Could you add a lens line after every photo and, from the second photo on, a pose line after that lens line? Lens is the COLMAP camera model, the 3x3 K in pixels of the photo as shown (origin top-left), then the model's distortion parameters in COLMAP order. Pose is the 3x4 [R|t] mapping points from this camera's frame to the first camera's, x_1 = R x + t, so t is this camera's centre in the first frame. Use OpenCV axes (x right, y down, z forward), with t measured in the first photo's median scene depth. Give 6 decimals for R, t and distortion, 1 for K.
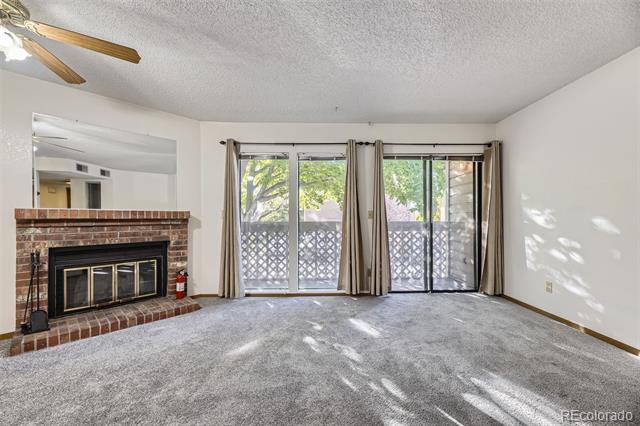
lens RADIAL K [[256.0, 0, 326.8], [0, 256.0, 219.3], [0, 0, 1]] dist [0.015267, -0.004674]
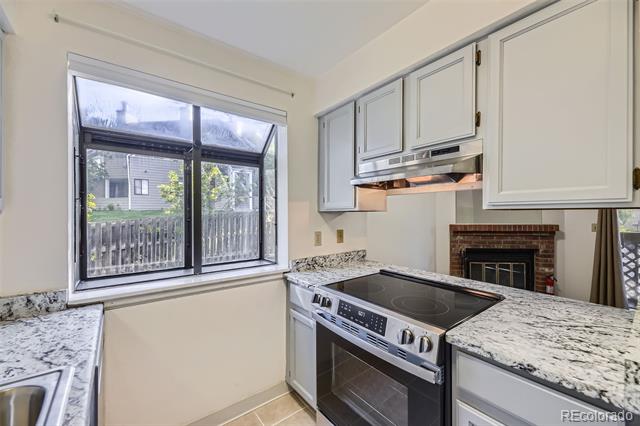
lens RADIAL K [[256.0, 0, 315.1], [0, 256.0, 215.7], [0, 0, 1]] dist [0.015267, -0.004674]
pose [[0.581931, 0.000356, -0.813238, -0.236883], [0.002339, 0.999995, 0.002111, -0.077008], [0.813235, -0.003131, 0.581927, -0.544891]]
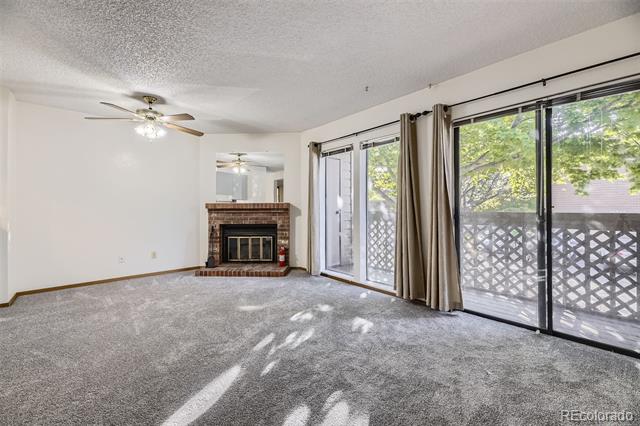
lens RADIAL K [[256.0, 0, 321.7], [0, 256.0, 208.2], [0, 0, 1]] dist [0.015267, -0.004674]
pose [[0.658832, -0.001840, -0.752288, 0.595570], [0.000558, 0.999998, -0.001957, -0.000264], [0.752290, 0.000870, 0.658832, 0.262629]]
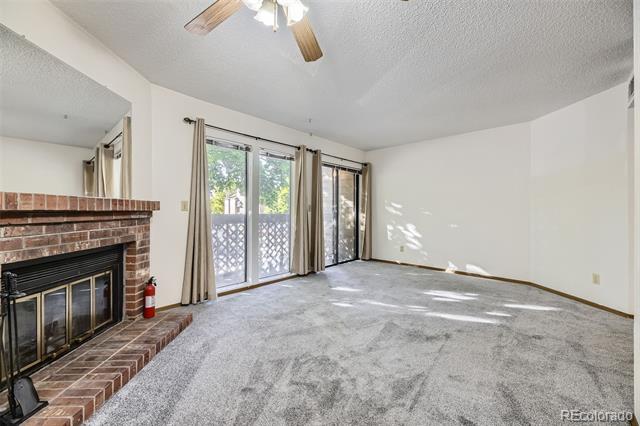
lens RADIAL K [[256.0, 0, 319.4], [0, 256.0, 213.2], [0, 0, 1]] dist [0.015267, -0.004674]
pose [[0.699298, -0.002098, 0.714827, -0.762577], [-0.001537, 0.999989, 0.004439, 0.000505], [-0.714828, -0.004202, 0.699287, 0.120366]]
